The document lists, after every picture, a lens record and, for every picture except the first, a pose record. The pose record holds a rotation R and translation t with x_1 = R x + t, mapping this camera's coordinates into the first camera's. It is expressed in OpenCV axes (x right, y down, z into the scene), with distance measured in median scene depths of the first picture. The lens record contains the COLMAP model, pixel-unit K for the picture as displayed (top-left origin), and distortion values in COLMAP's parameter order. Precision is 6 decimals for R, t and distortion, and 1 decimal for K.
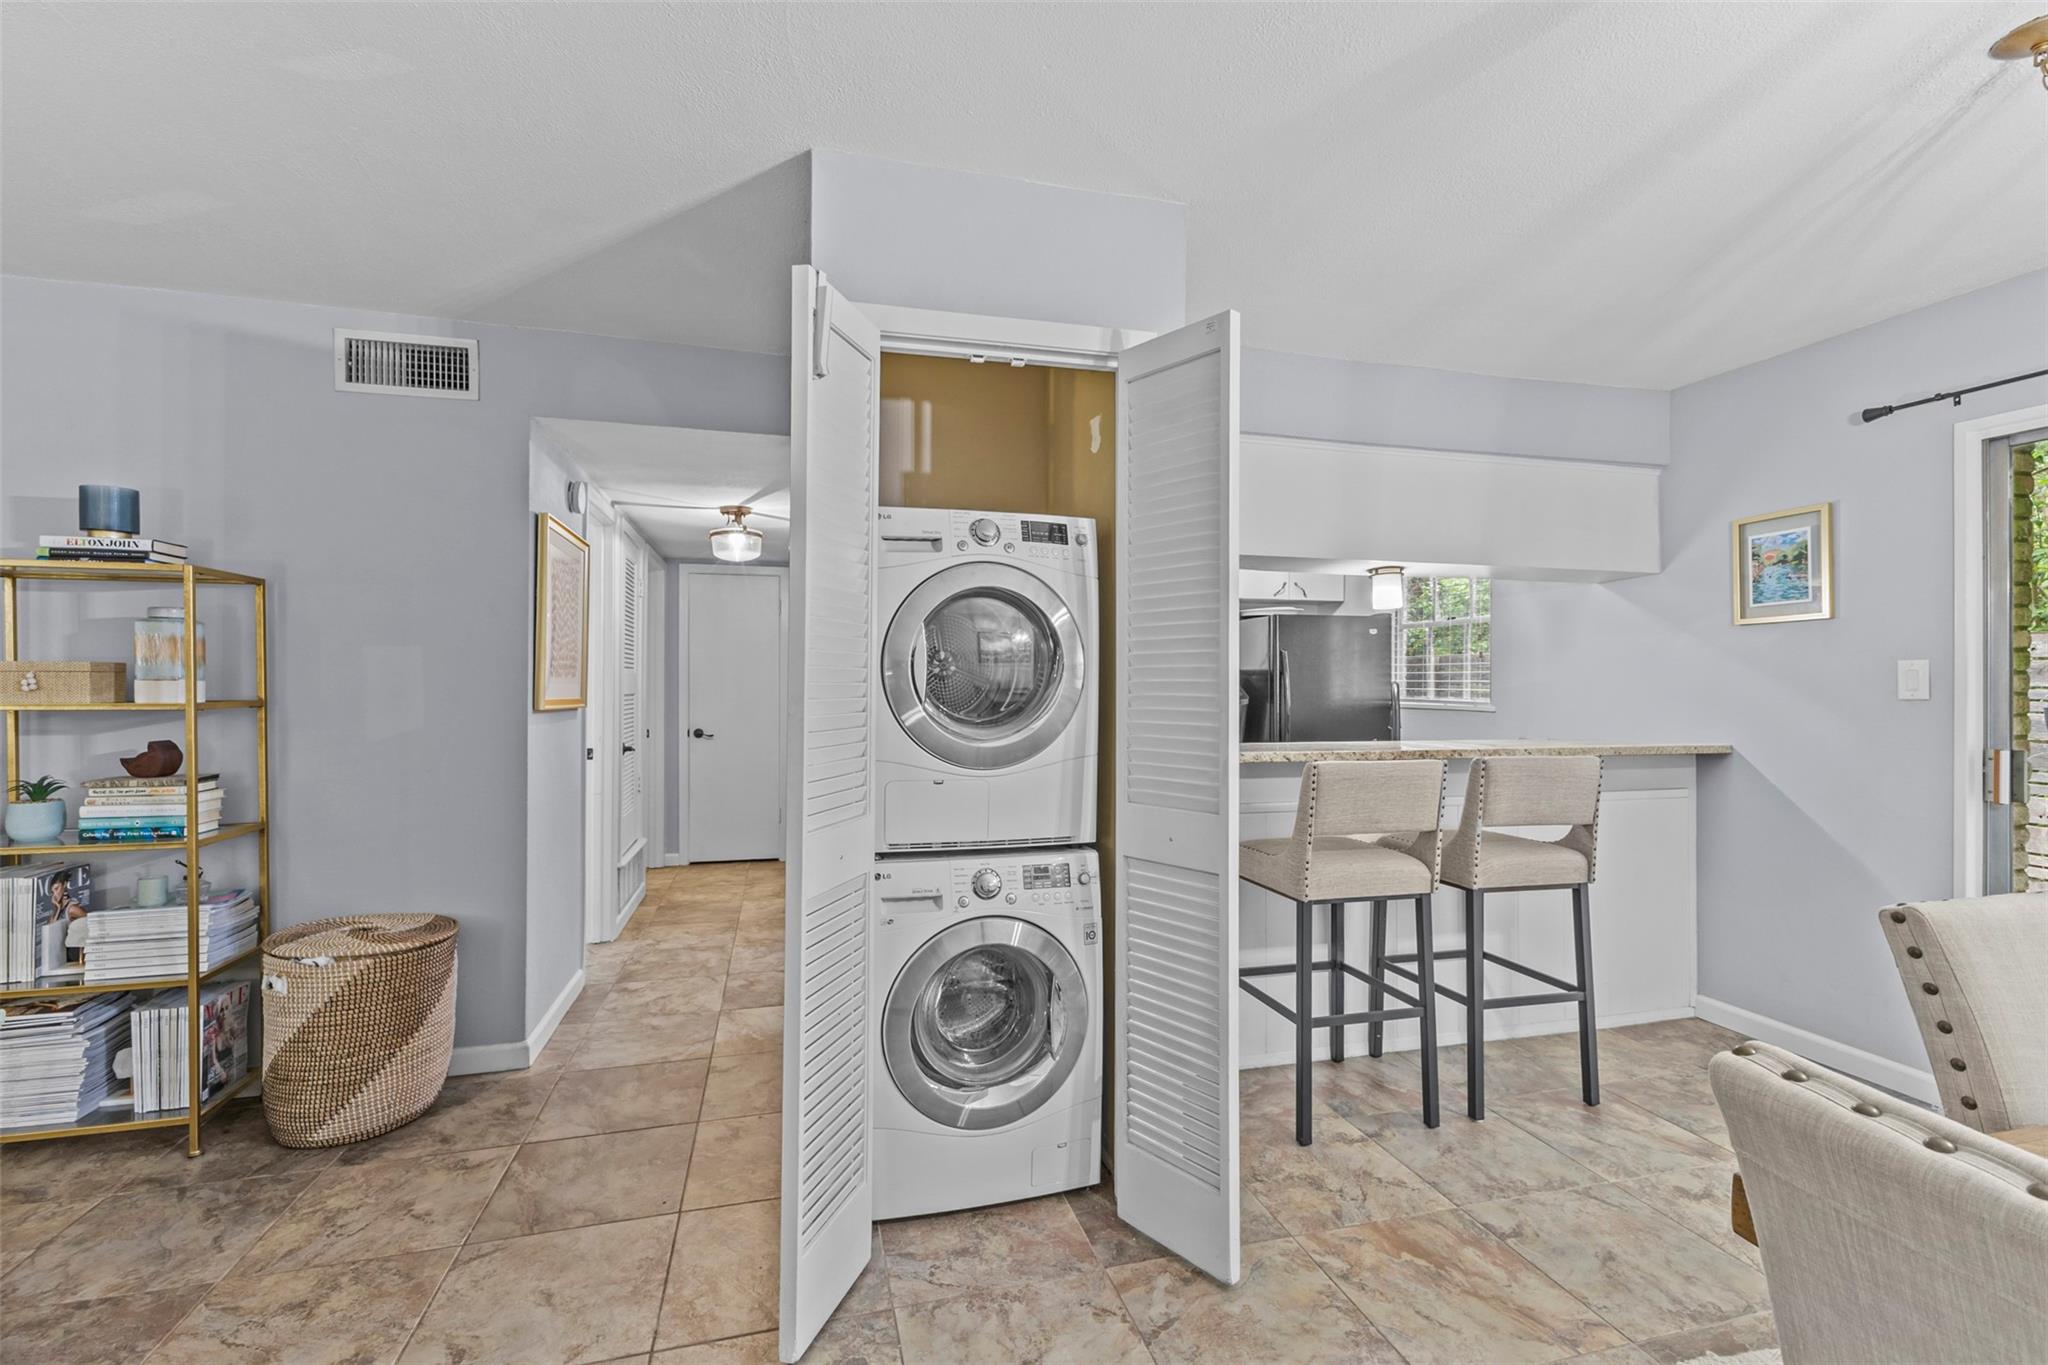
lens RADIAL K [[885.7, 0, 1014.0], [0, 885.7, 681.8], [0, 0, 1]] dist [0.001116, 0.000605]
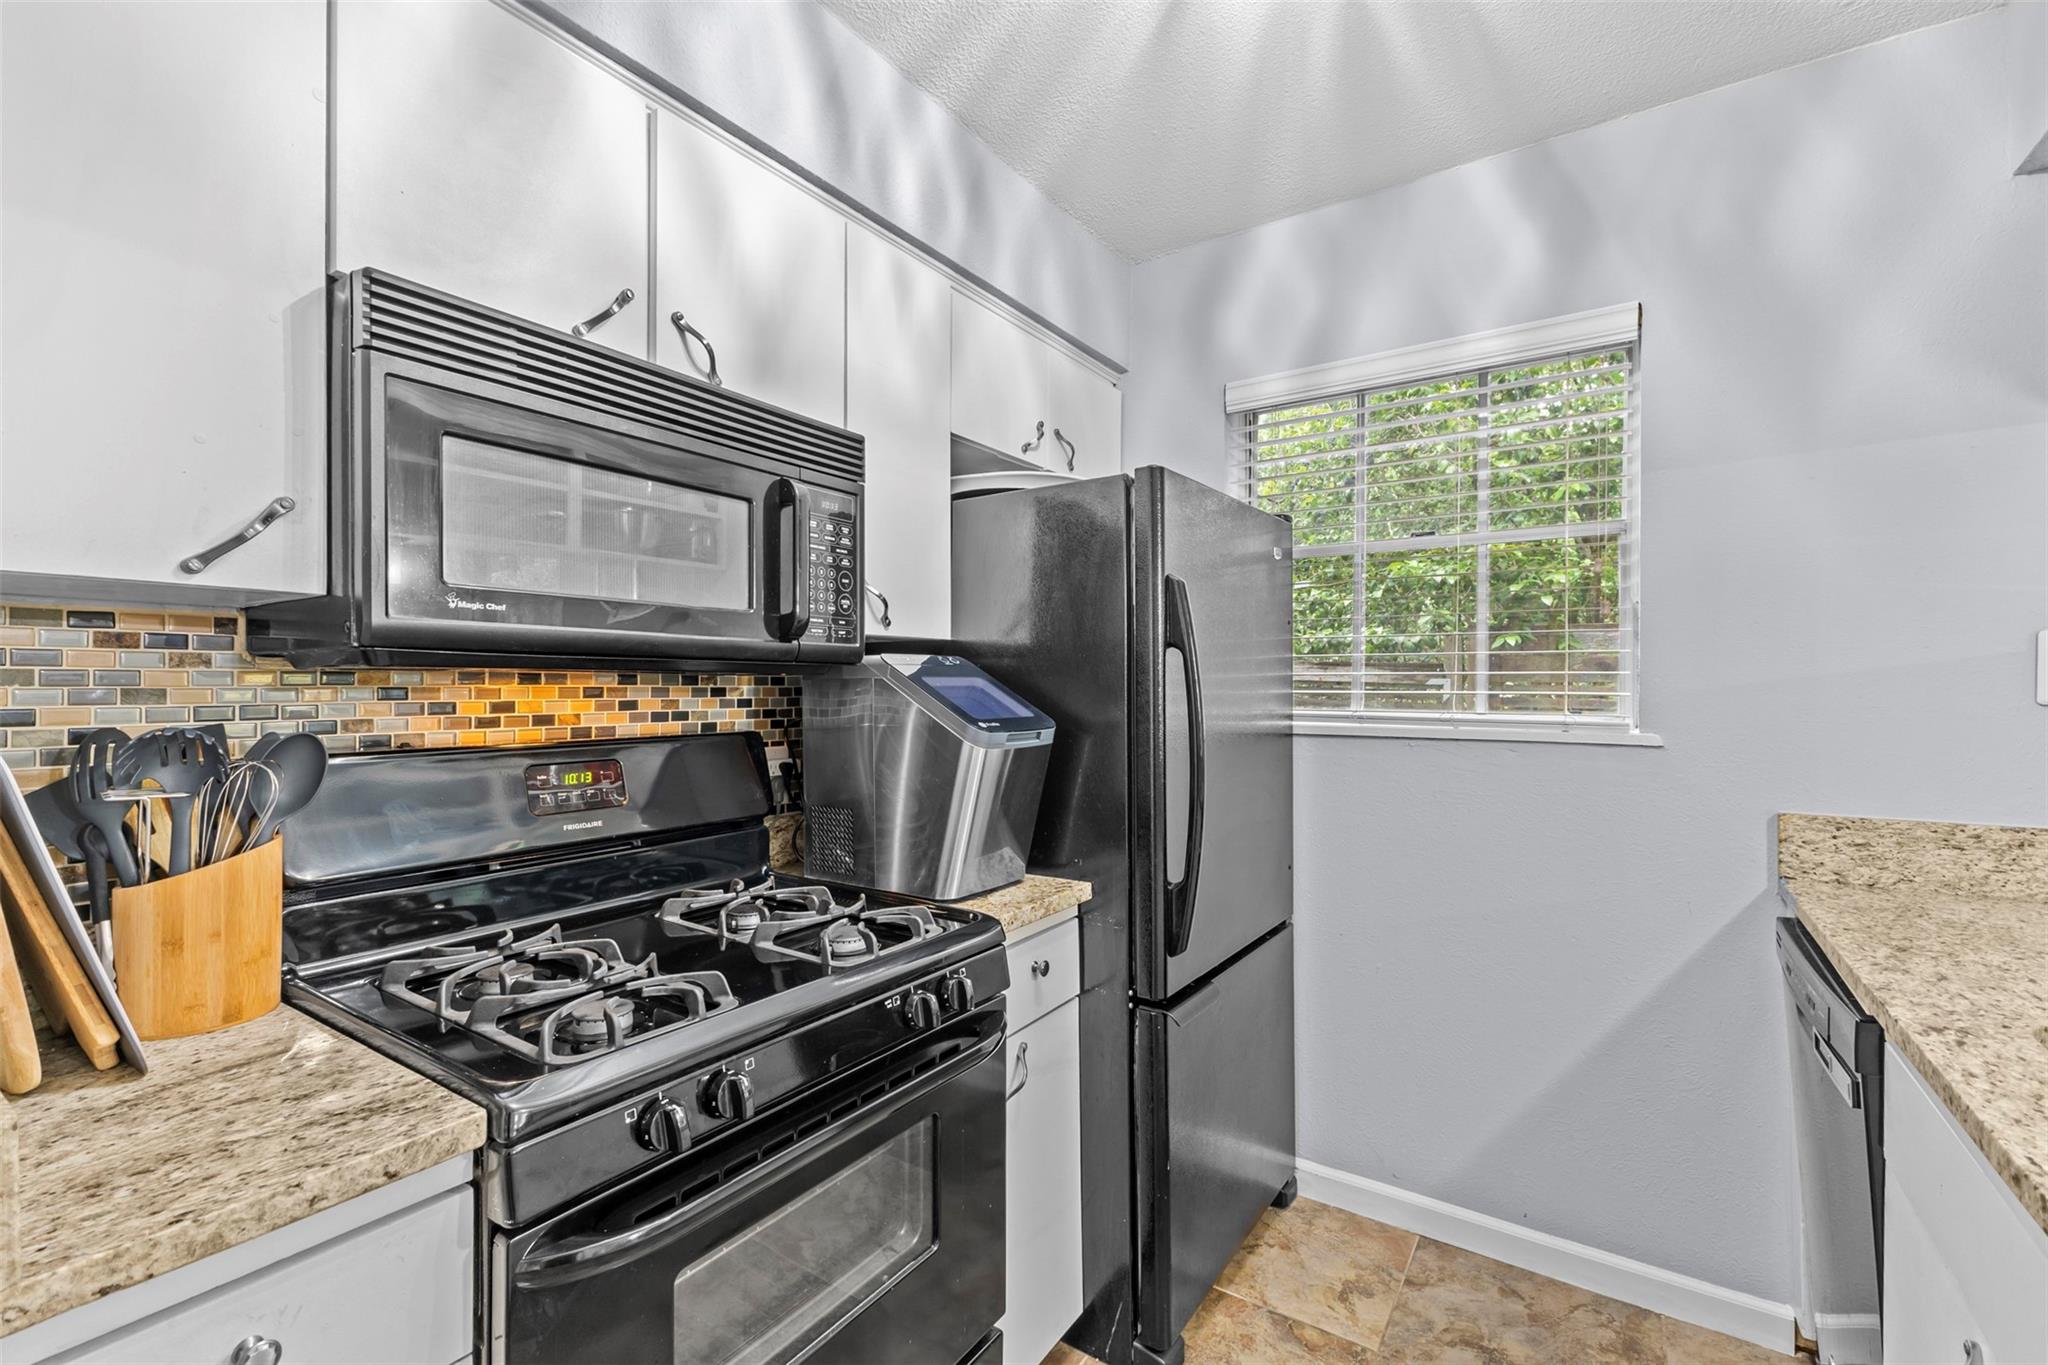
lens RADIAL K [[885.7, 0, 1030.2], [0, 885.7, 685.9], [0, 0, 1]] dist [0.001116, 0.000605]
pose [[0.739086, -0.003716, 0.673601, 0.065248], [0.000093, 0.999985, 0.005416, 0.004441], [-0.673611, -0.003940, 0.739076, 1.251789]]
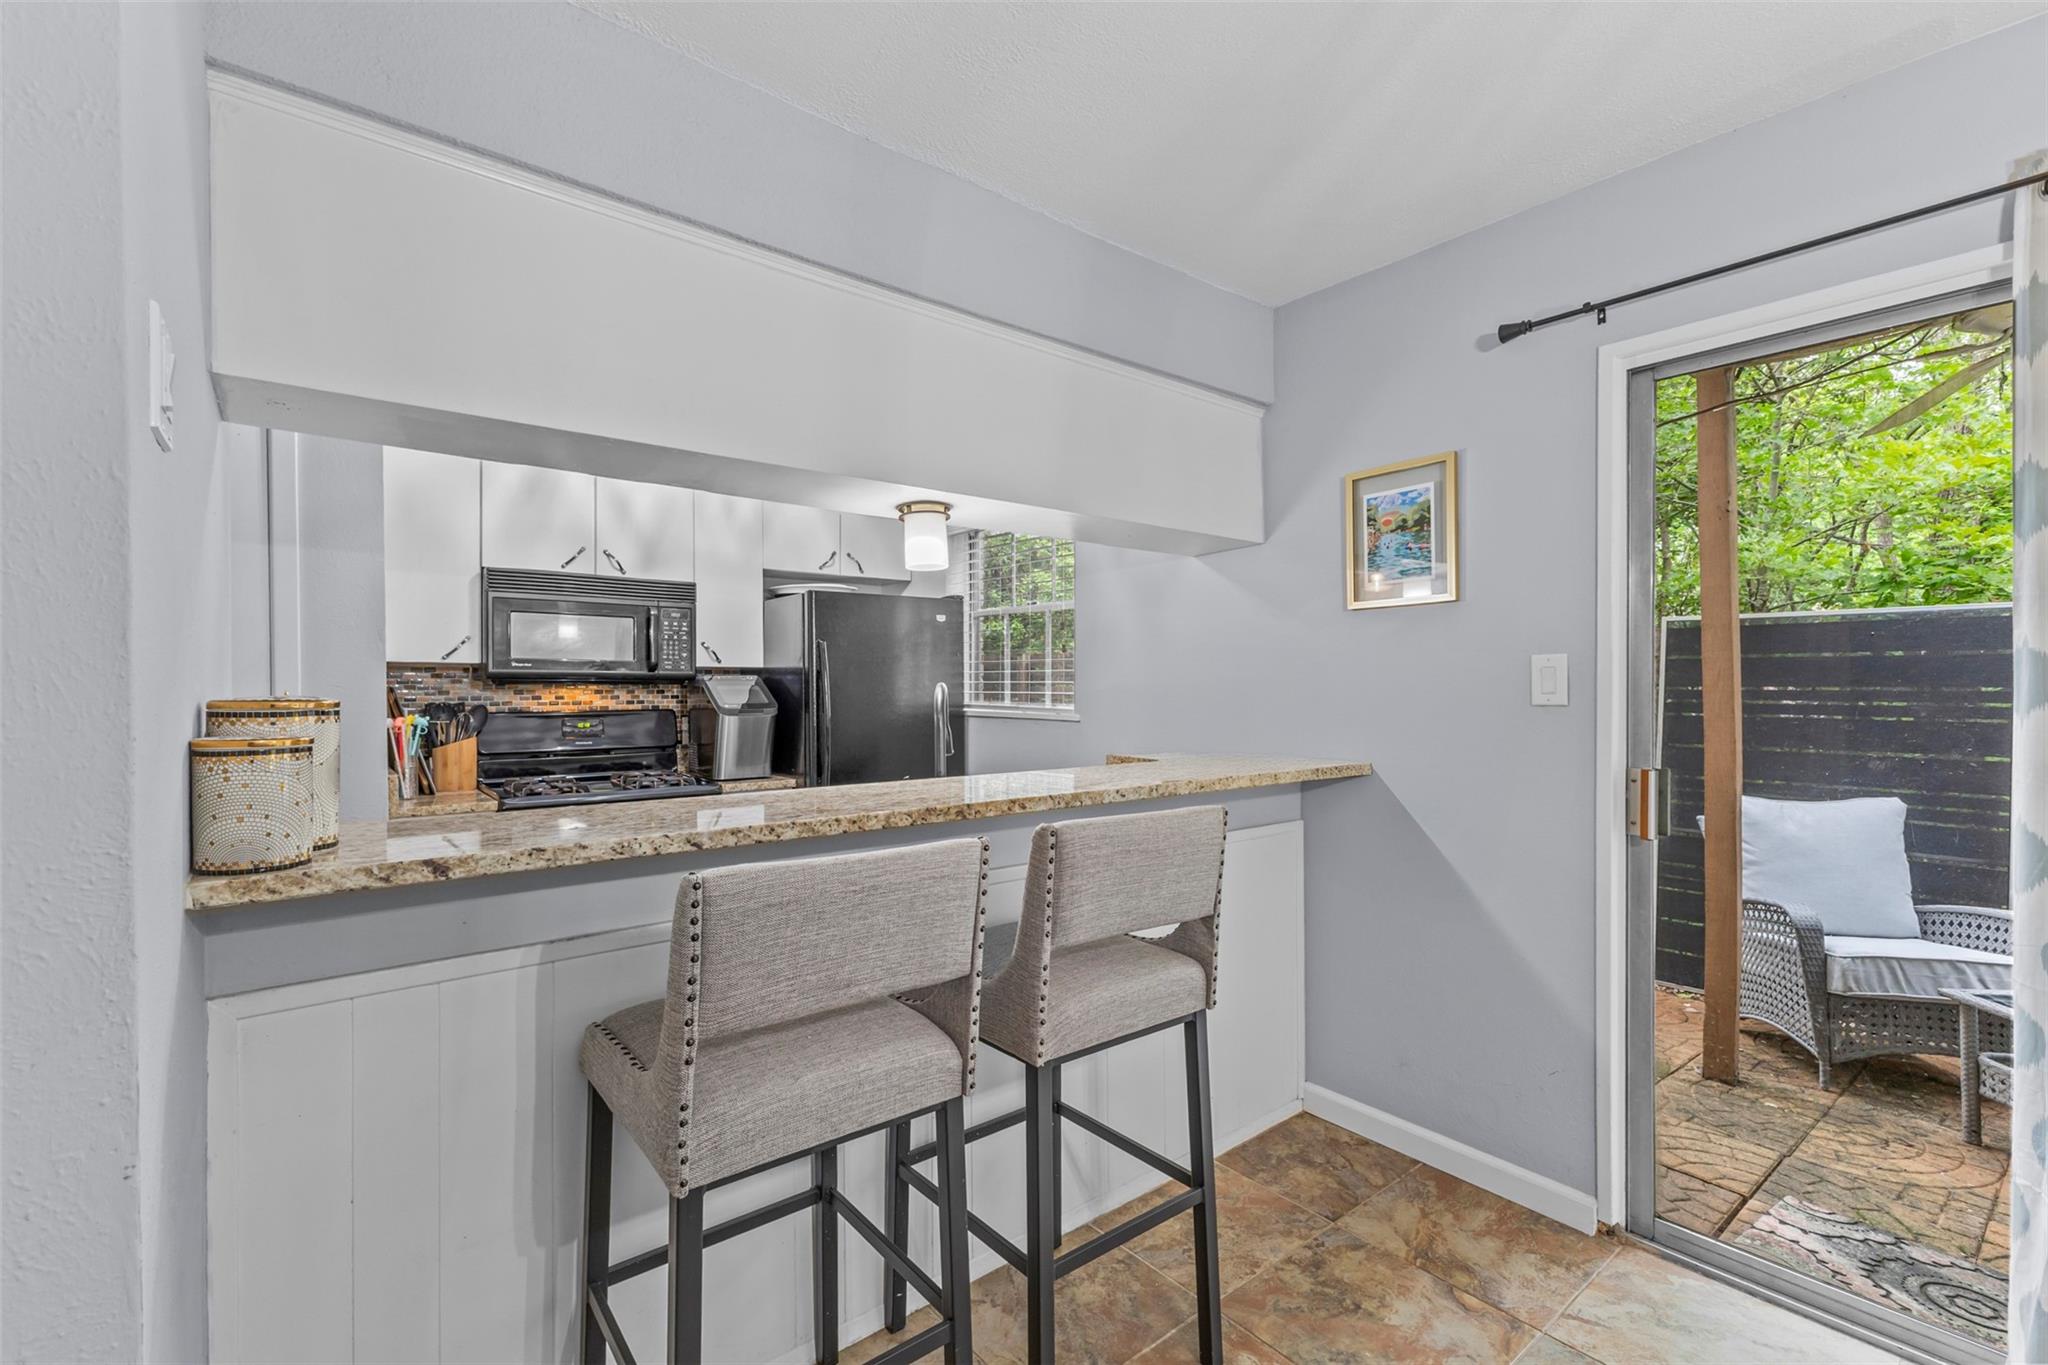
lens RADIAL K [[885.7, 0, 1024.2], [0, 885.7, 683.4], [0, 0, 1]] dist [0.001116, 0.000605]
pose [[0.909049, -0.003741, 0.416673, 0.239921], [0.003203, 0.999993, 0.001991, -0.001801], [-0.416677, -0.000476, 0.909054, 0.427715]]
